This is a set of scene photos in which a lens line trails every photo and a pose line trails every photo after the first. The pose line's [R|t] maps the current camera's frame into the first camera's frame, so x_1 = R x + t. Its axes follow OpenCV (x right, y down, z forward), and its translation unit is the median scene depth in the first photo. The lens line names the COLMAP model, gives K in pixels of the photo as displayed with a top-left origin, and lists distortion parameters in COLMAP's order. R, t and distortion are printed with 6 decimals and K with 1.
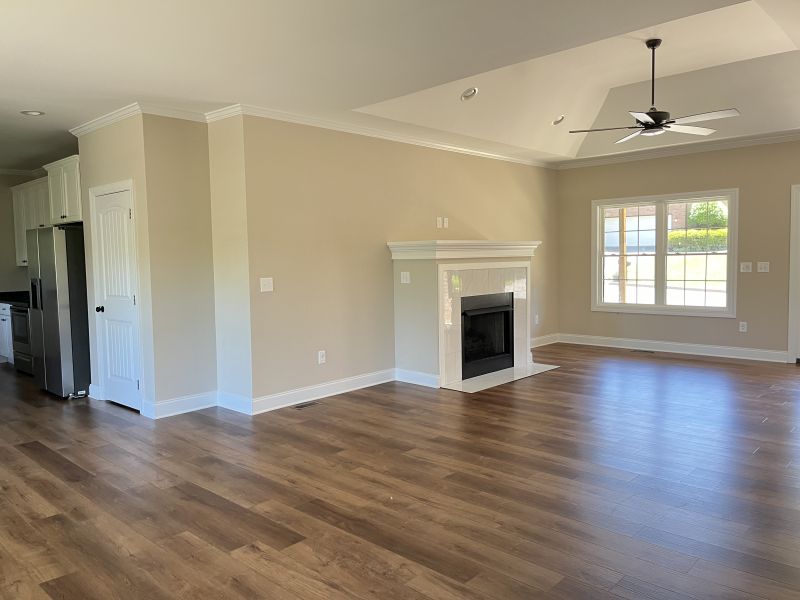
lens RADIAL K [[602.4, 0, 400.0], [0, 602.4, 300.0], [0, 0, 1]] dist [0.059089, -0.084695]
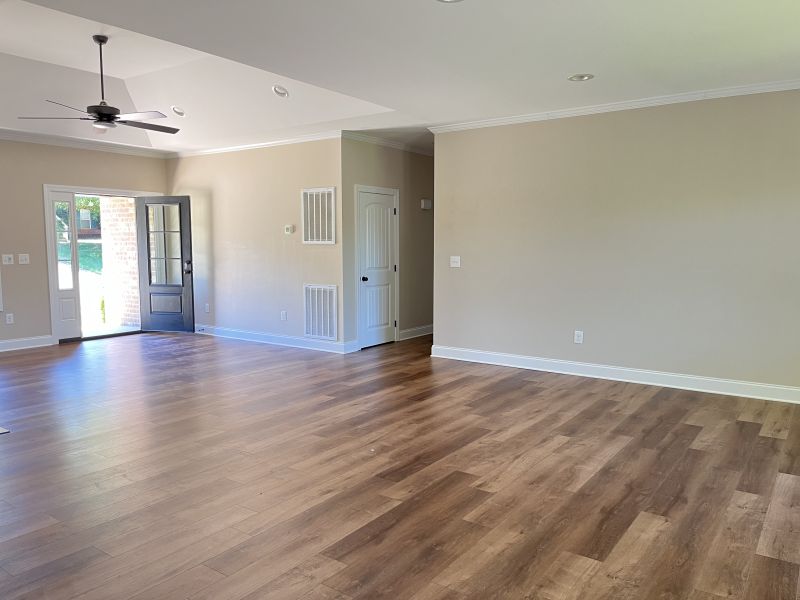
lens RADIAL K [[602.4, 0, 400.0], [0, 602.4, 300.0], [0, 0, 1]] dist [0.059089, -0.084695]
pose [[-0.123545, -0.074211, 0.989560, -1.174029], [0.075918, 0.993570, 0.083990, -0.050550], [-0.989431, 0.085502, -0.117116, 1.095323]]
